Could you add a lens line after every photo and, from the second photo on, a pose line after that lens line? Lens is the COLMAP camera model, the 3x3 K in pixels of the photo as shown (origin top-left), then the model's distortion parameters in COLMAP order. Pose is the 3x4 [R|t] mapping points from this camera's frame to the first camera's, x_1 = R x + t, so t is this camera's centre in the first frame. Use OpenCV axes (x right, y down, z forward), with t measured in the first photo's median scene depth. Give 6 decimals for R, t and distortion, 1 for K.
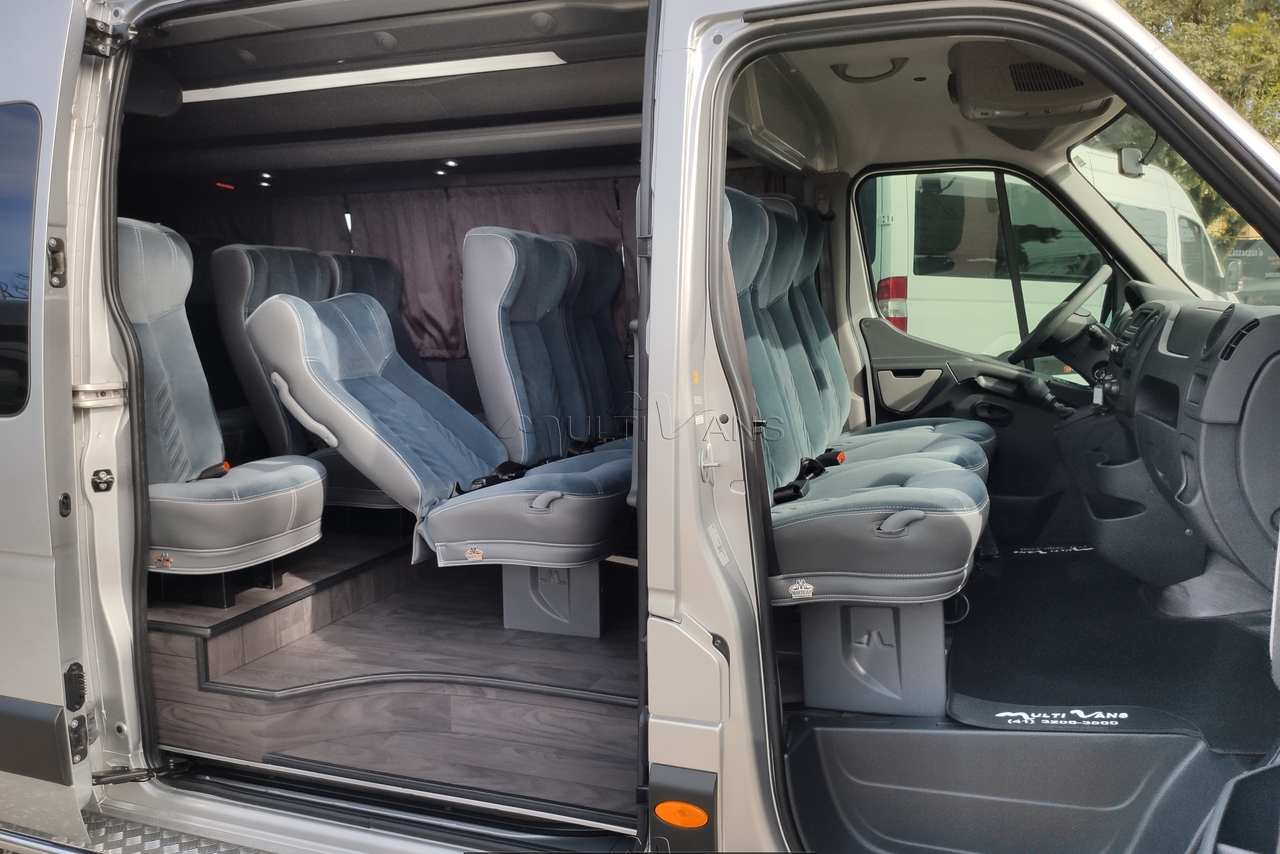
lens RADIAL K [[972.5, 0, 642.1], [0, 972.5, 429.1], [0, 0, 1]] dist [0.072095, -0.112442]
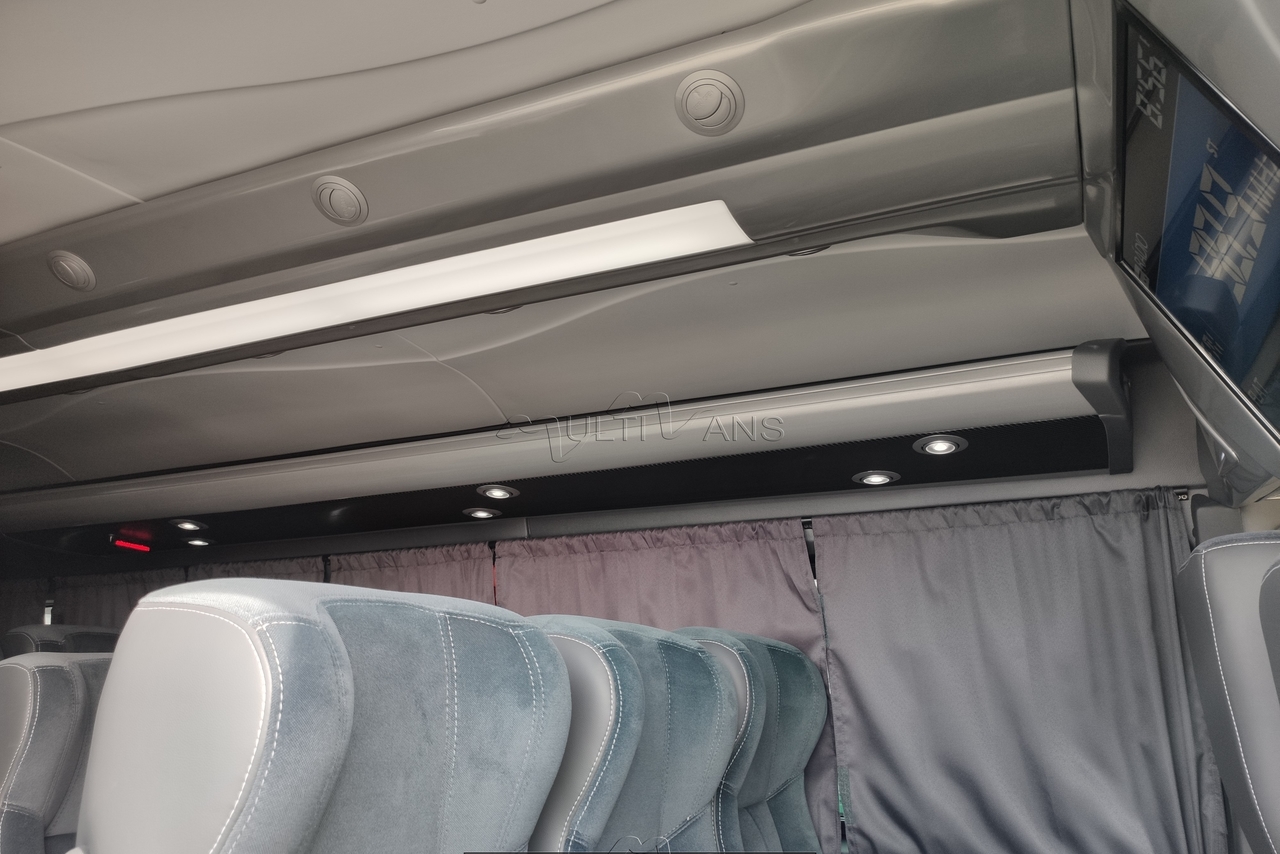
lens RADIAL K [[972.5, 0, 641.2], [0, 972.5, 420.3], [0, 0, 1]] dist [0.072095, -0.112442]
pose [[0.995933, -0.017982, -0.088280, -0.076974], [-0.016872, 0.925317, -0.378820, -0.120341], [0.088499, 0.378769, 0.921250, 0.557215]]
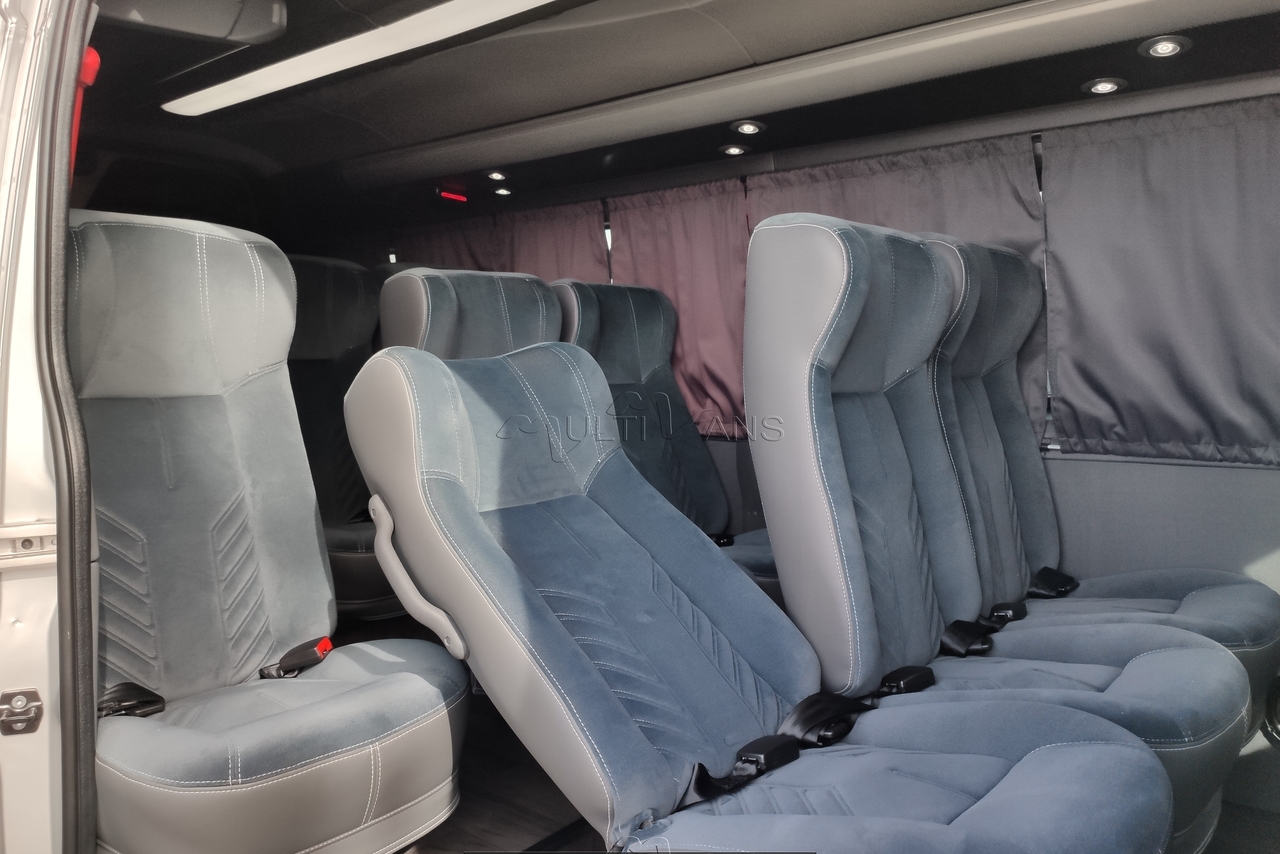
lens RADIAL K [[972.5, 0, 633.1], [0, 972.5, 428.7], [0, 0, 1]] dist [0.072095, -0.112442]
pose [[0.941452, 0.024575, -0.336251, -0.057615], [-0.038936, 0.998592, -0.036033, -0.065369], [0.334892, 0.047015, 0.941083, 0.451871]]
